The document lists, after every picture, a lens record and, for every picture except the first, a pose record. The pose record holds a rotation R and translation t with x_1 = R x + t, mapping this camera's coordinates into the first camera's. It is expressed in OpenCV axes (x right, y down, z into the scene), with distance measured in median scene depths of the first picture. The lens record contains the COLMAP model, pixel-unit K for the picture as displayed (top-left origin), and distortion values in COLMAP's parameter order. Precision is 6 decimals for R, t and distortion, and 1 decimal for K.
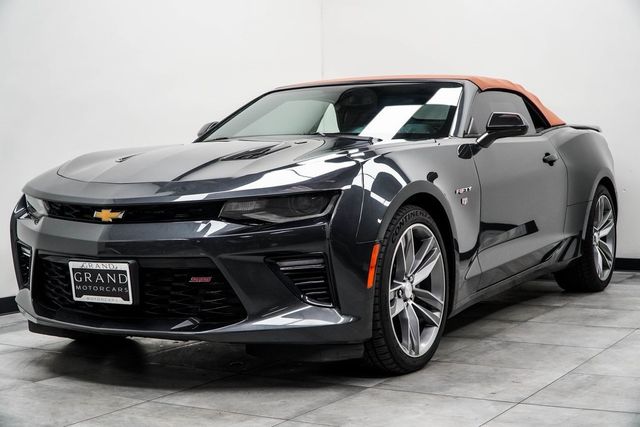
lens RADIAL K [[1043.4, 0, 315.6], [0, 1043.4, 214.0], [0, 0, 1]] dist [-0.097808, 0.000000]
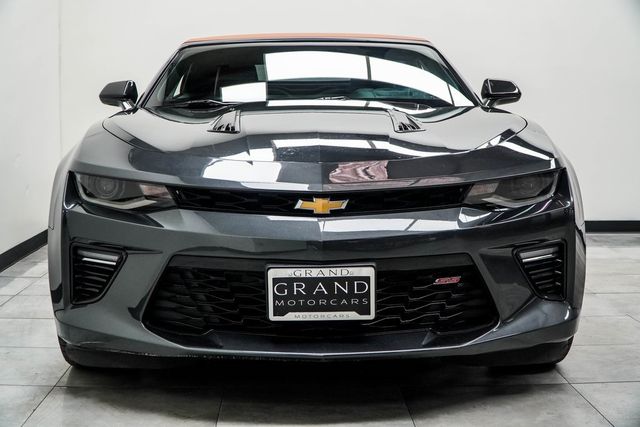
lens RADIAL K [[1038.0, 0, 318.9], [0, 1038.0, 213.6], [0, 0, 1]] dist [-0.203092, 0.000000]
pose [[0.852694, -0.041854, 0.520732, -0.592876], [0.017749, 0.998531, 0.051193, -0.031434], [-0.522110, -0.034409, 0.852184, 0.351860]]
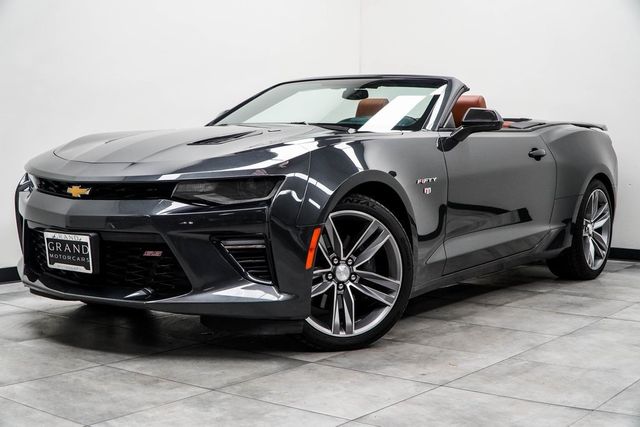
lens RADIAL K [[921.7, 0, 326.7], [0, 921.7, 190.0], [0, 0, 1]] dist [-0.088300, 0.000000]
pose [[0.994358, 0.038220, -0.098954, 0.156136], [-0.038609, 0.999252, -0.002020, -0.008258], [0.098803, 0.005829, 0.995090, 0.062241]]
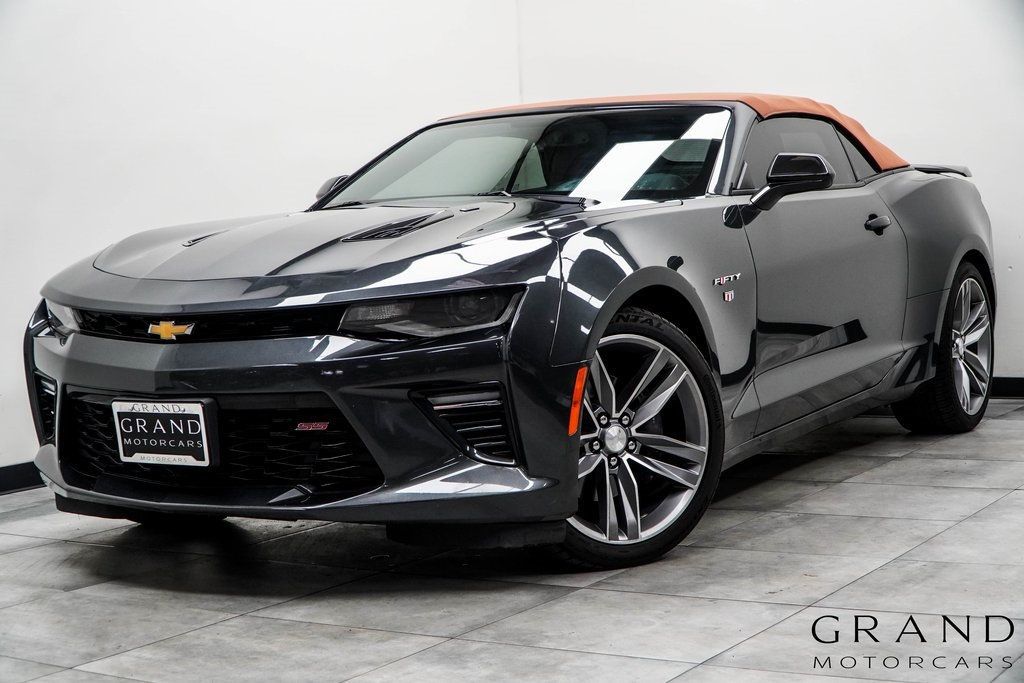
lens RADIAL K [[1743.8, 0, 516.5], [0, 1743.8, 343.8], [0, 0, 1]] dist [-0.124170, 0.000000]
pose [[0.999669, -0.018605, -0.017785, 0.036326], [0.018957, 0.999624, 0.019811, -0.007569], [0.017409, -0.020142, 0.999646, -0.083036]]
